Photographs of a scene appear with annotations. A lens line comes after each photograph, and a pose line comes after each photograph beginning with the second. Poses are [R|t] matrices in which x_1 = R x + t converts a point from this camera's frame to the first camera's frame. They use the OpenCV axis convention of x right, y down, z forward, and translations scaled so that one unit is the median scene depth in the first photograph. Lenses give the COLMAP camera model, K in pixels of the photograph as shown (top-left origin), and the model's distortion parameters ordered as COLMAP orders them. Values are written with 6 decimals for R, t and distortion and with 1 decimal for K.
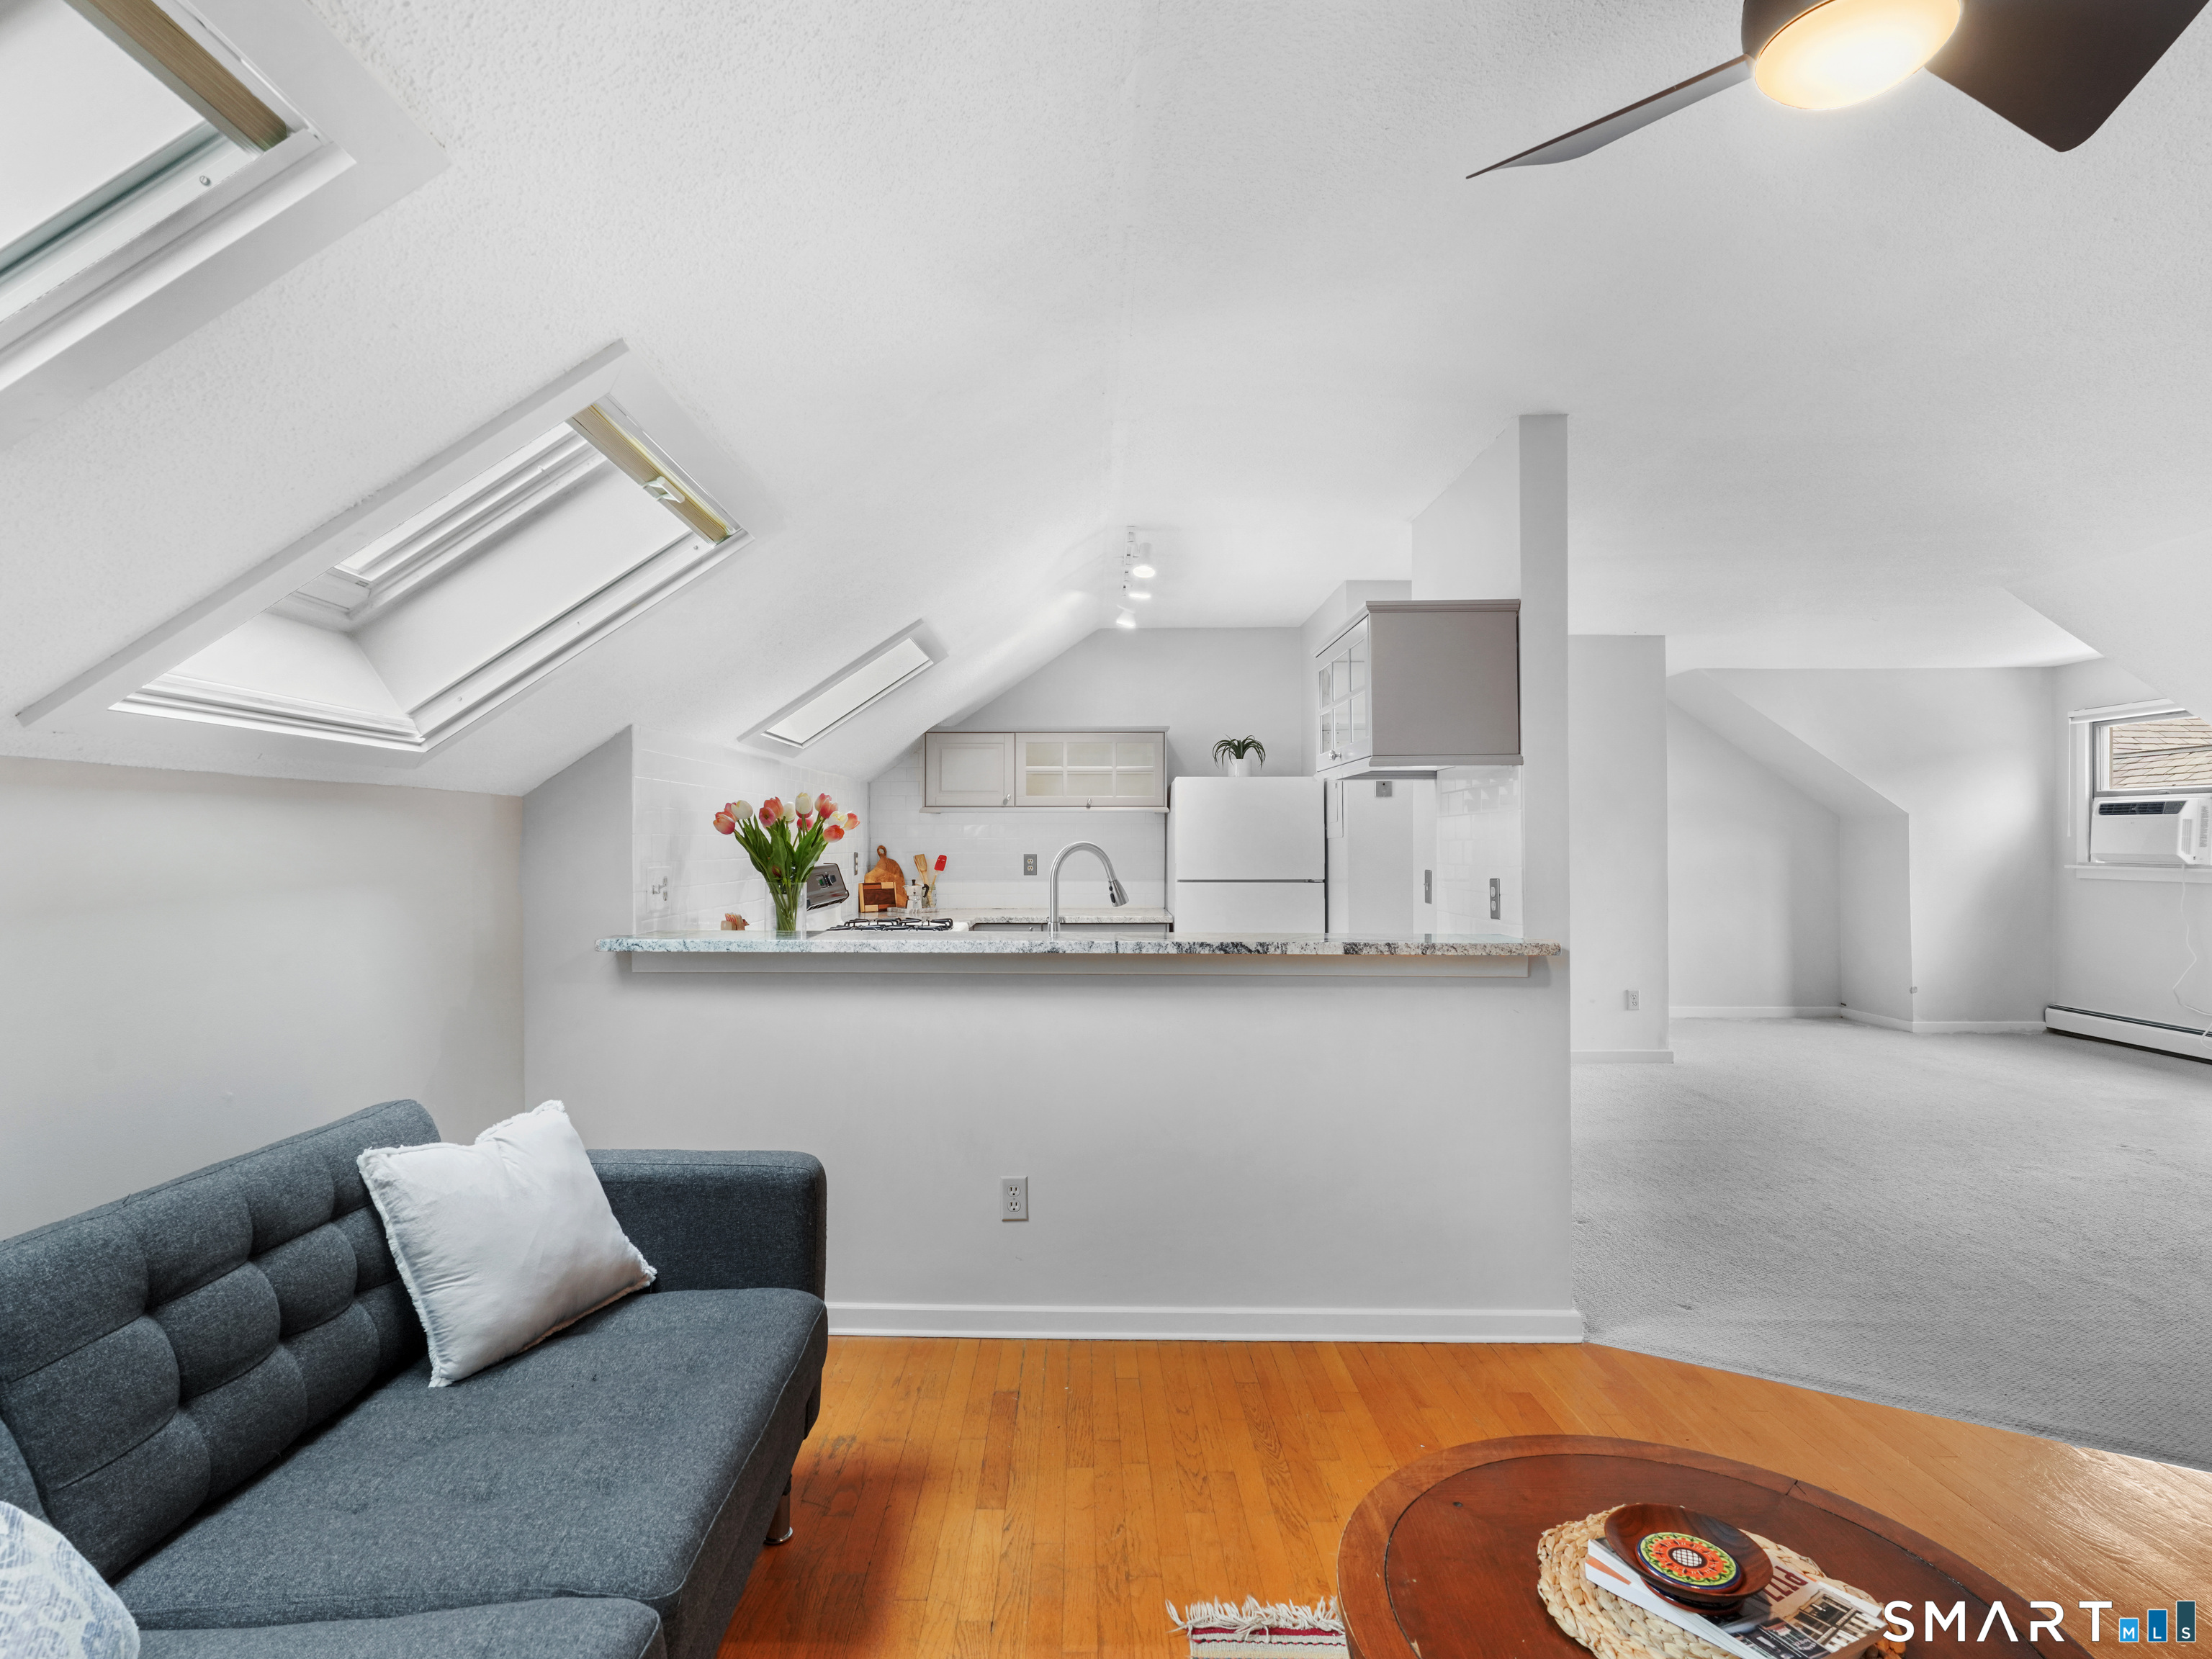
lens RADIAL K [[1189.2, 0, 1088.8], [0, 1189.2, 828.7], [0, 0, 1]] dist [-0.004289, 0.014200]
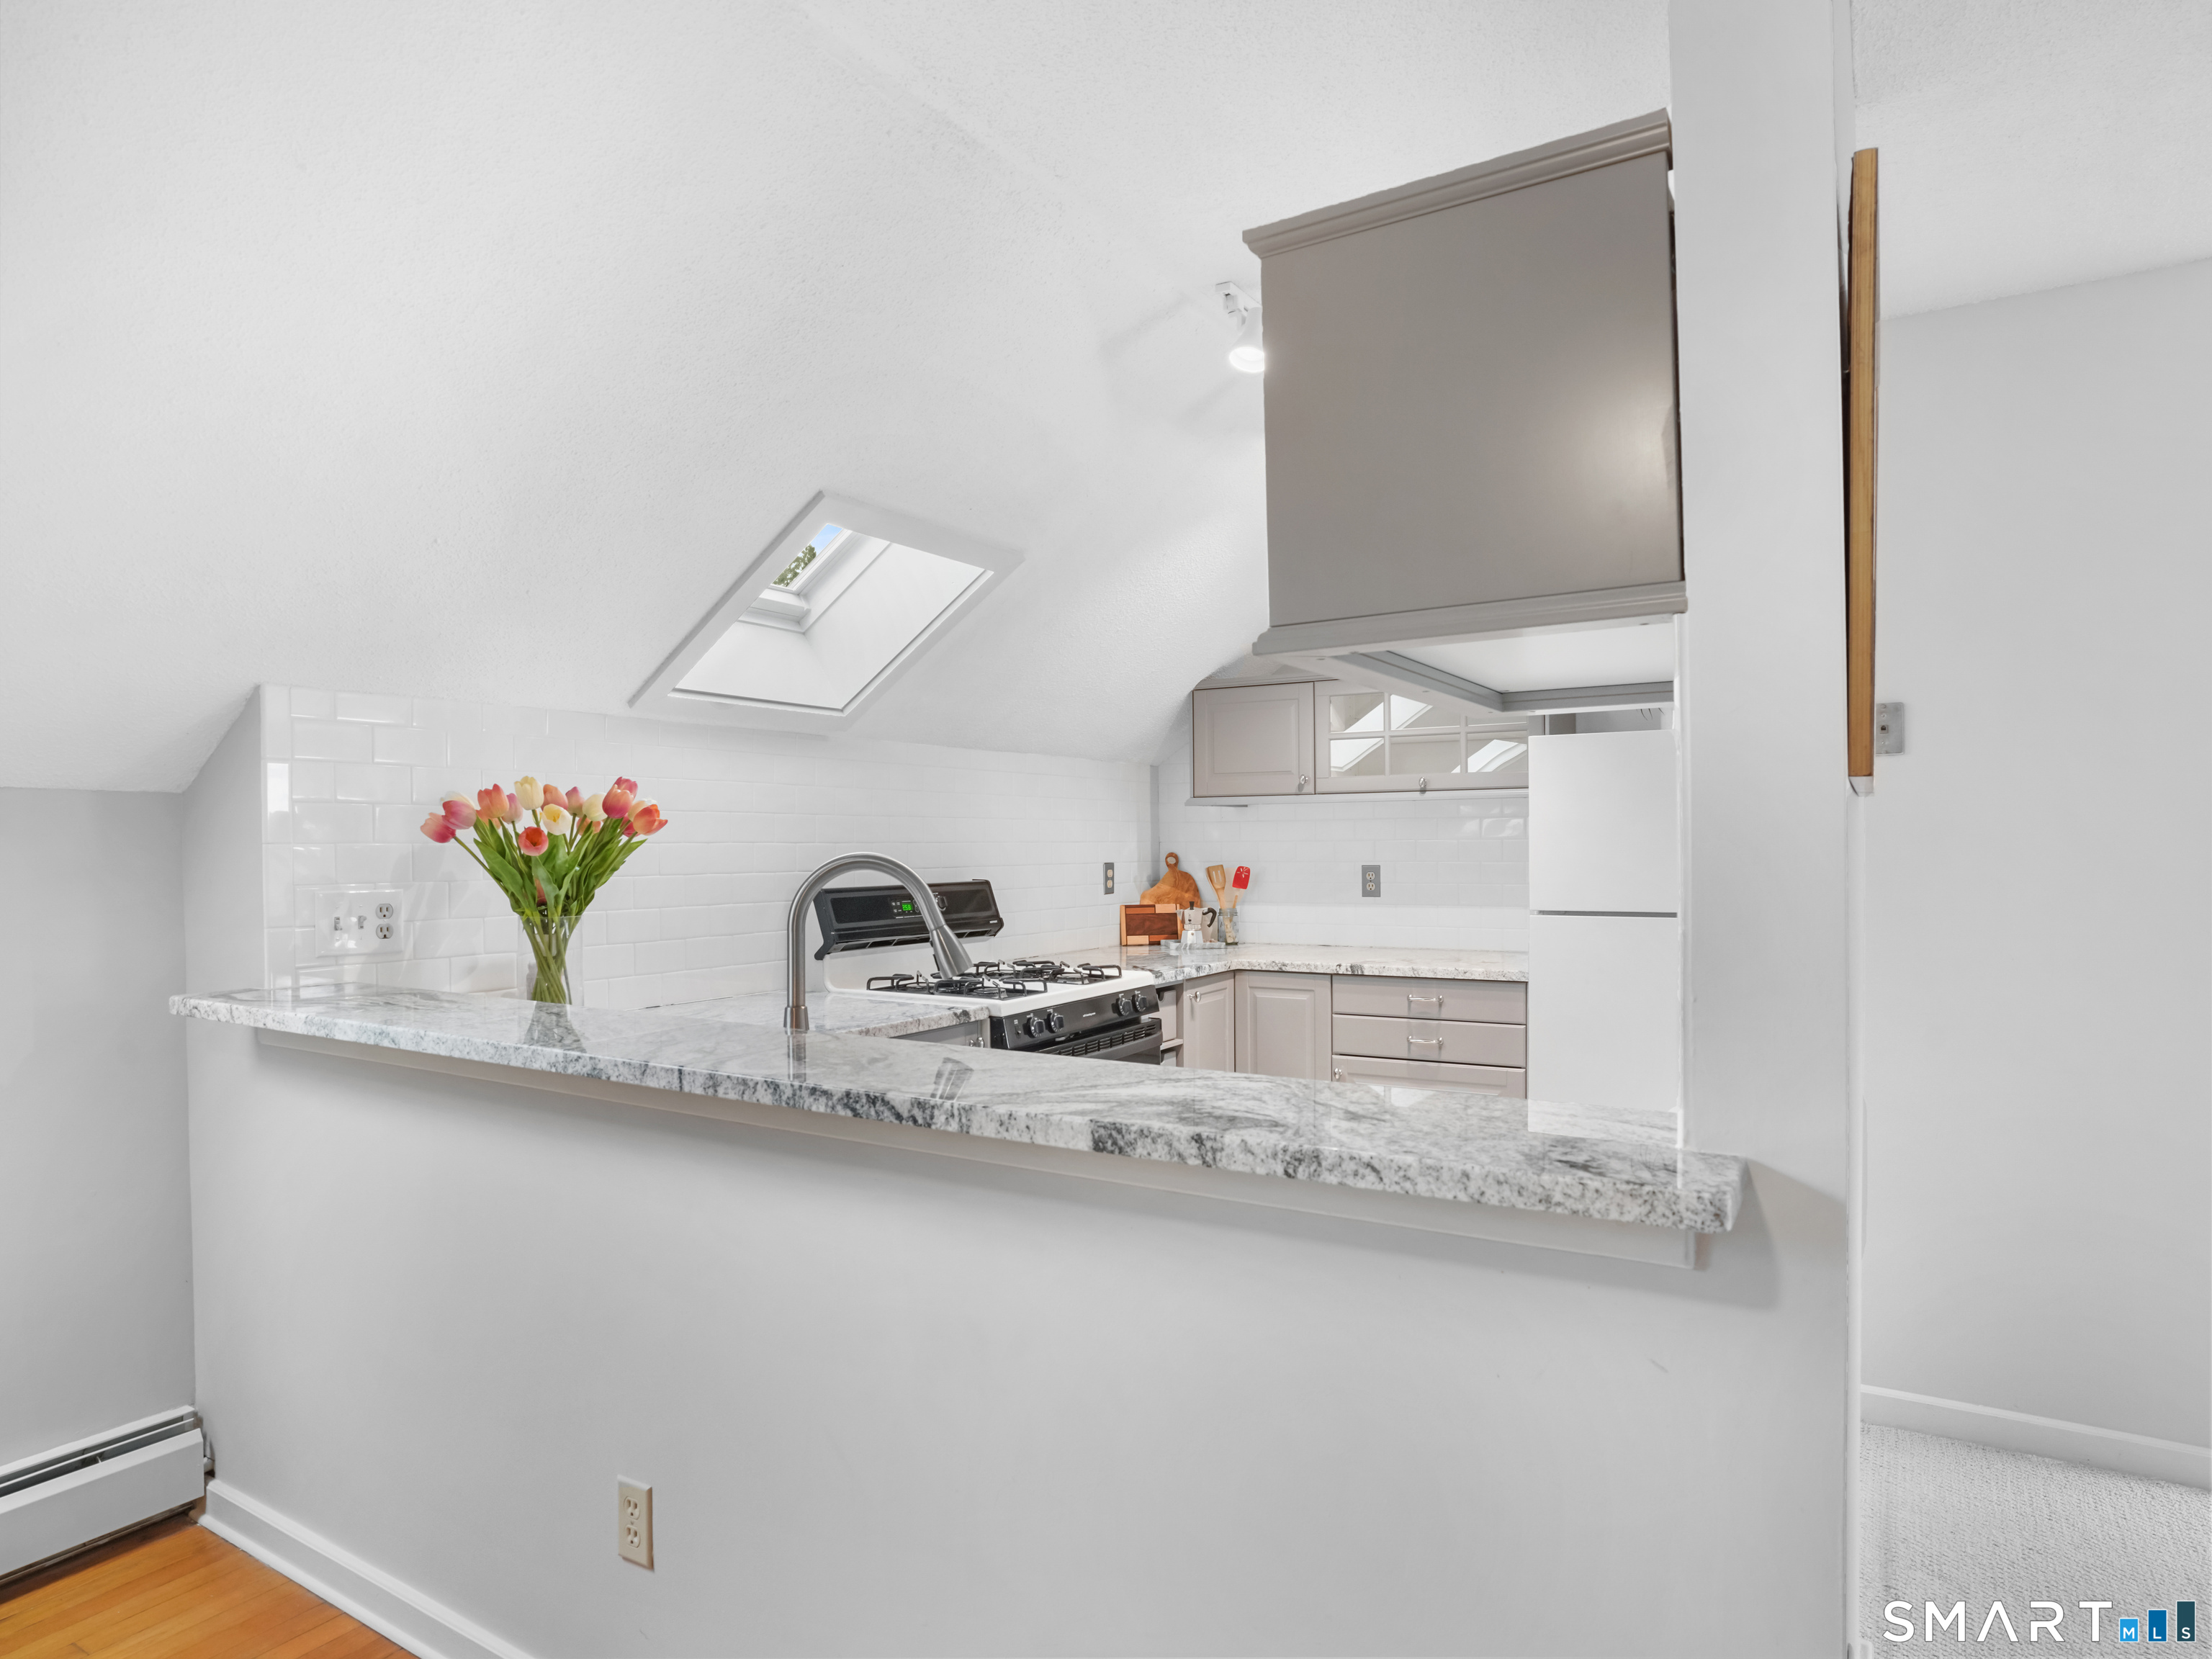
lens RADIAL K [[1303.4, 0, 1100.5], [0, 1303.4, 846.4], [0, 0, 1]] dist [-0.053297, 0.021049]
pose [[0.851155, -0.004811, -0.524893, 0.205357], [0.011786, 0.999881, 0.009948, 0.002093], [0.524783, -0.014654, 0.851110, 0.307243]]
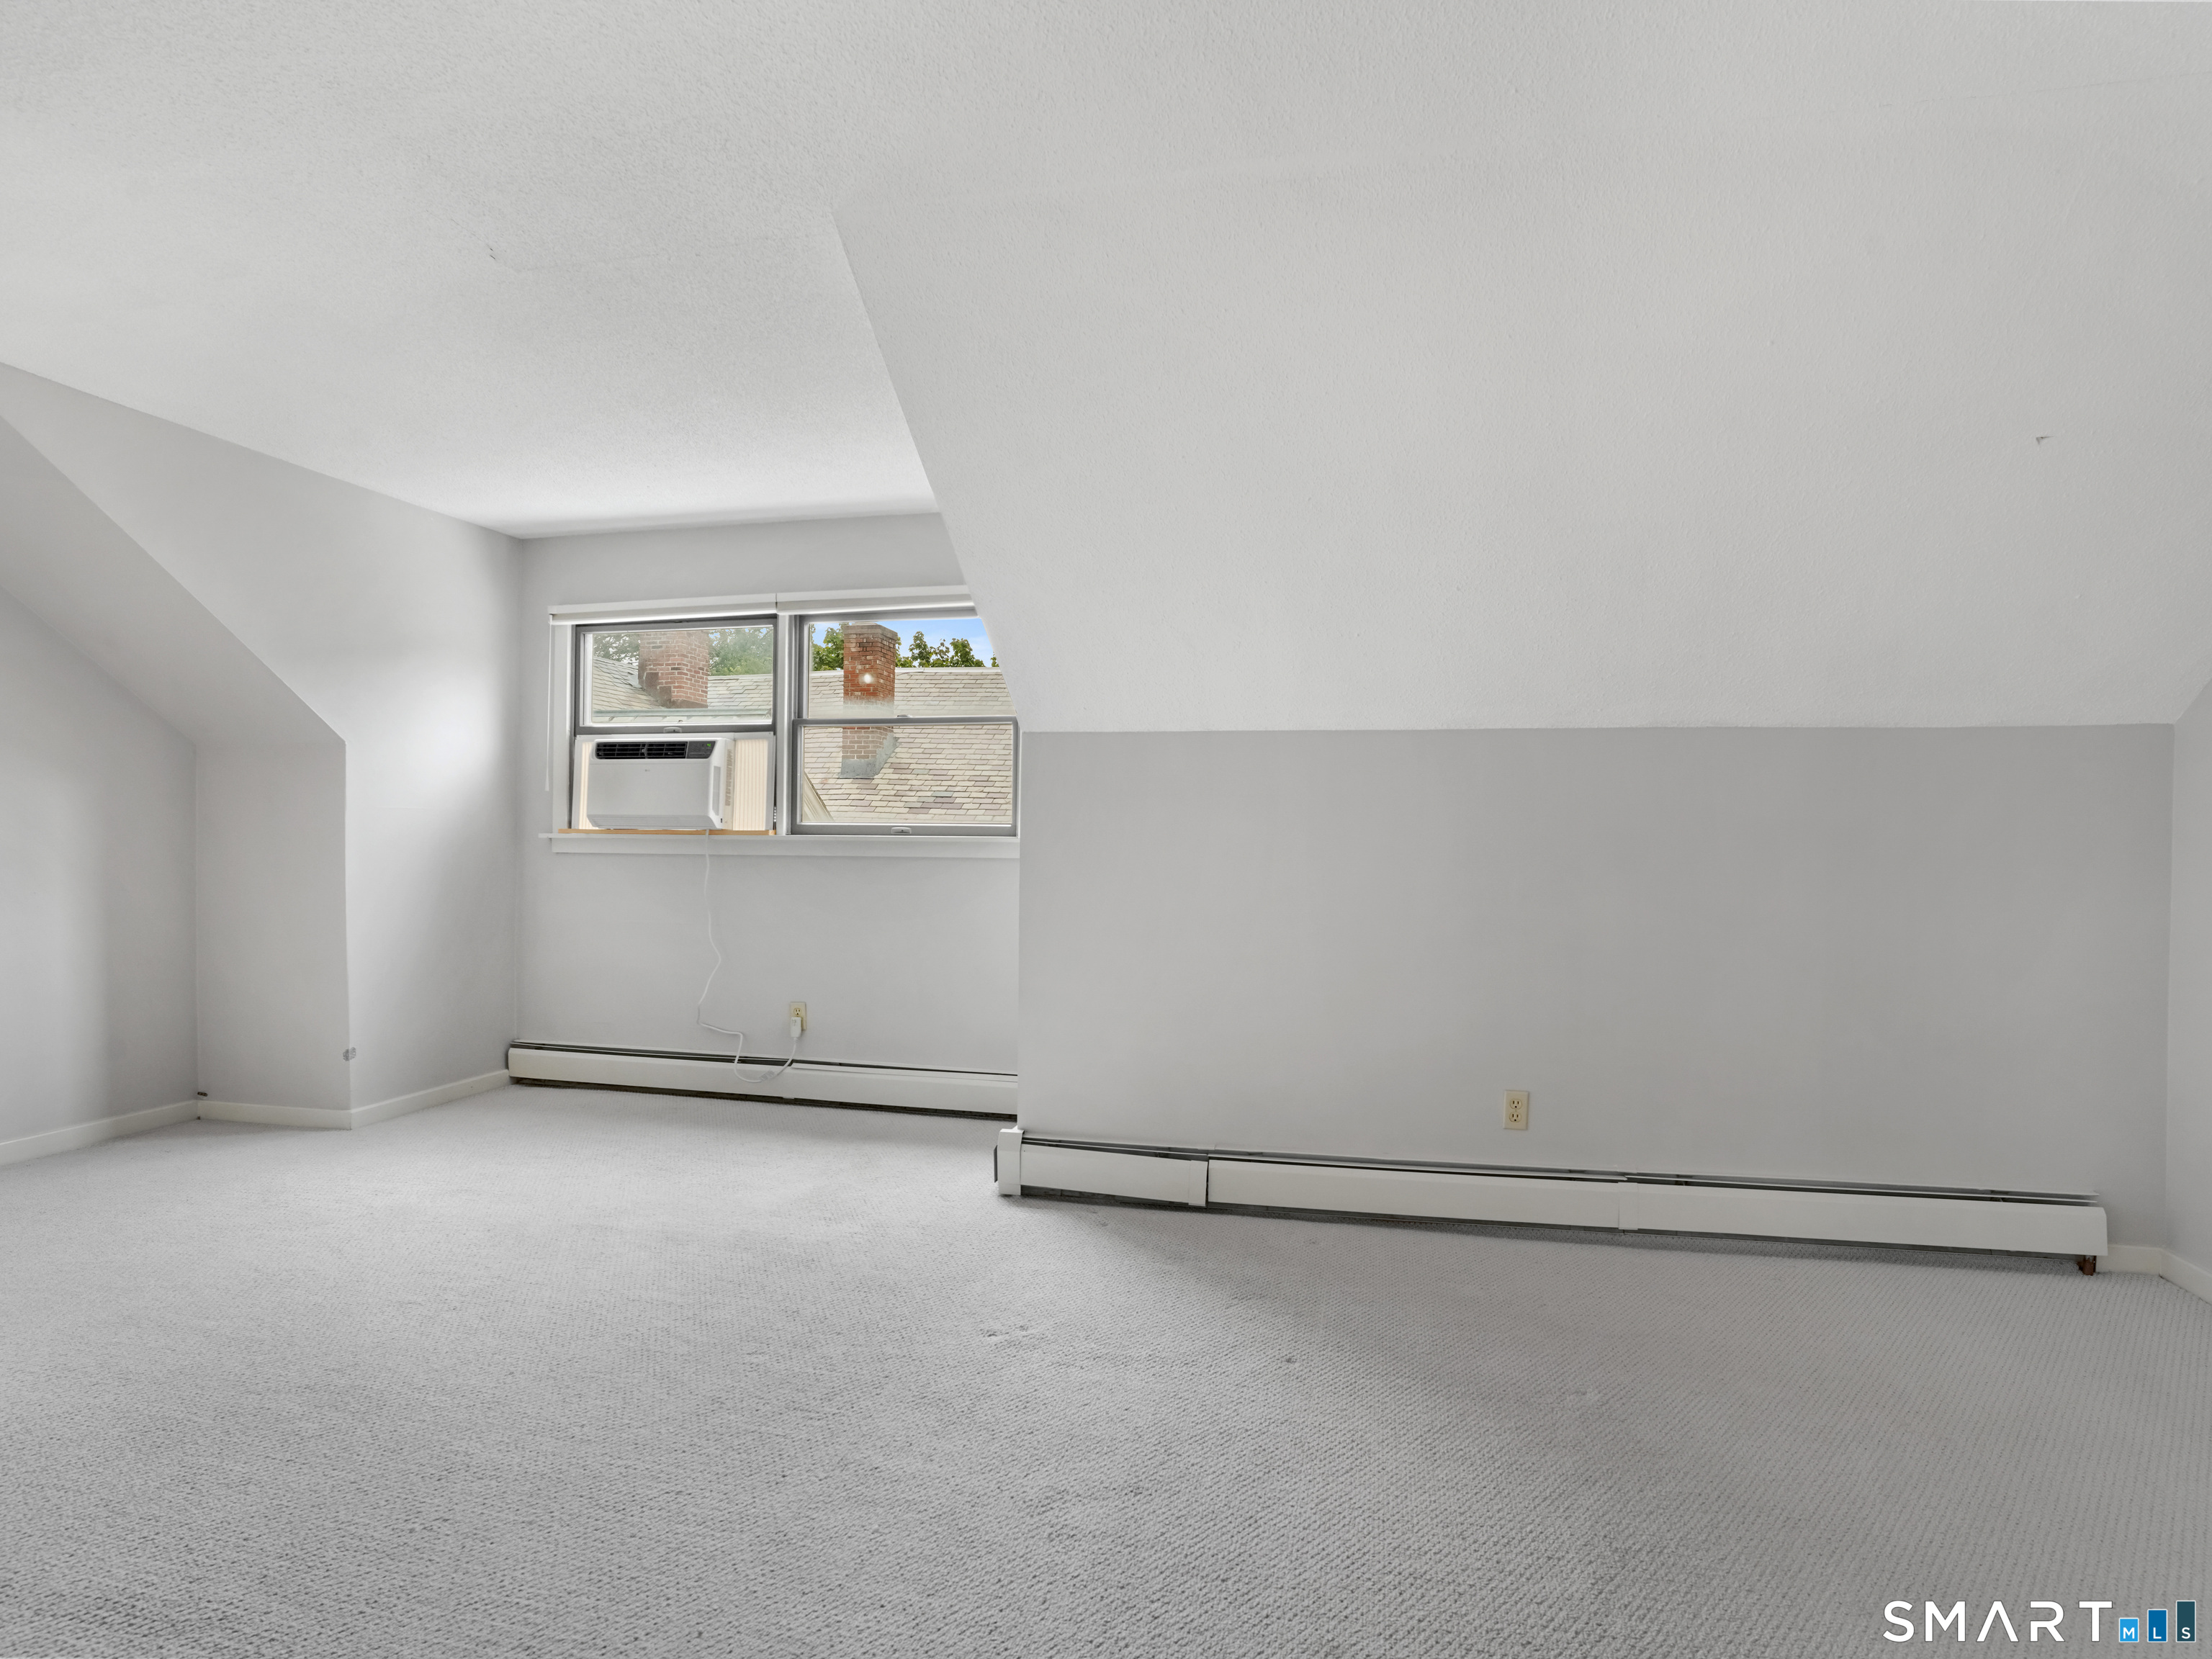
lens RADIAL K [[1229.6, 0, 1068.8], [0, 1229.6, 864.2], [0, 0, 1]] dist [-0.037996, 0.013254]
pose [[0.238138, -0.011262, 0.971166, 0.270544], [-0.019066, 0.999686, 0.016268, 0.037620], [-0.971044, -0.022390, 0.237848, 0.665900]]
